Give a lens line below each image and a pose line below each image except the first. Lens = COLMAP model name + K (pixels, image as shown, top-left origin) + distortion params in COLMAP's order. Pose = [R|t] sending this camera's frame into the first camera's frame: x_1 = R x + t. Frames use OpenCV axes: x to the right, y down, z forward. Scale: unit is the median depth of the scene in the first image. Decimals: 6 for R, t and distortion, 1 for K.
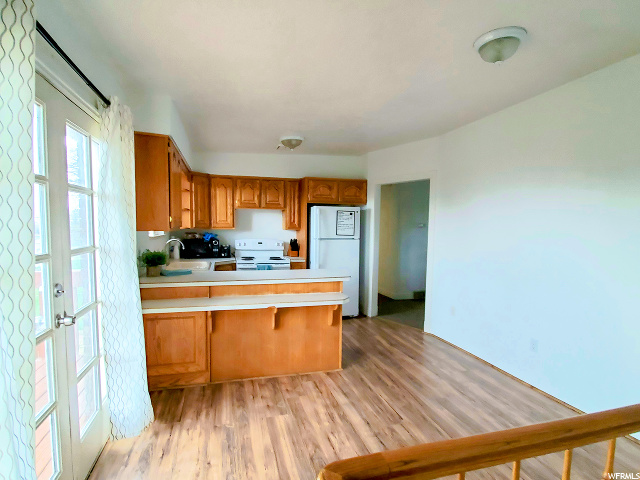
lens RADIAL K [[344.7, 0, 317.9], [0, 344.7, 251.6], [0, 0, 1]] dist [-0.001565, -0.000472]
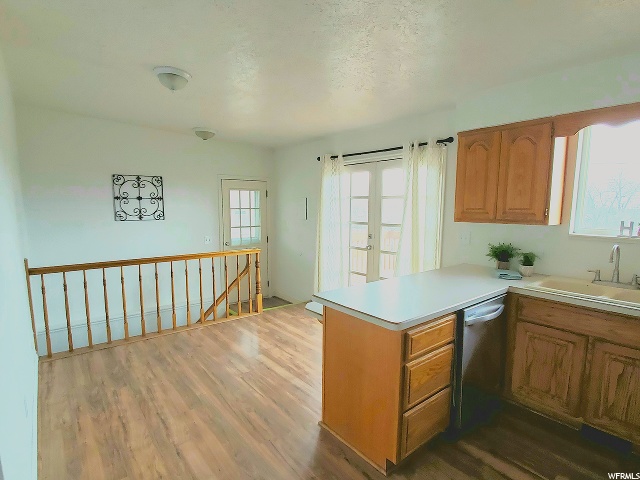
lens RADIAL K [[344.7, 0, 317.9], [0, 344.7, 251.6], [0, 0, 1]] dist [-0.001565, -0.000472]
pose [[-0.918898, 0.035138, -0.392927, 0.228448], [-0.046187, 0.979593, 0.195613, -0.092382], [0.391782, 0.197896, -0.898523, 1.052115]]
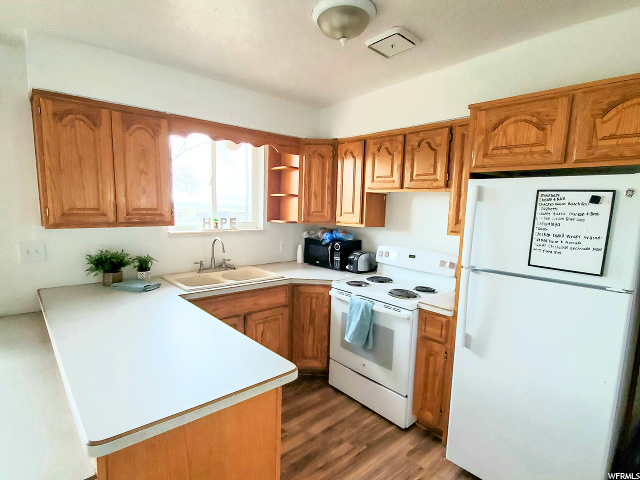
lens RADIAL K [[344.7, 0, 317.9], [0, 344.7, 251.6], [0, 0, 1]] dist [-0.001565, -0.000472]
pose [[0.437503, 0.126584, -0.890263, 0.257401], [-0.085670, 0.991406, 0.098864, -0.076193], [0.895127, 0.033015, 0.444587, 0.678318]]
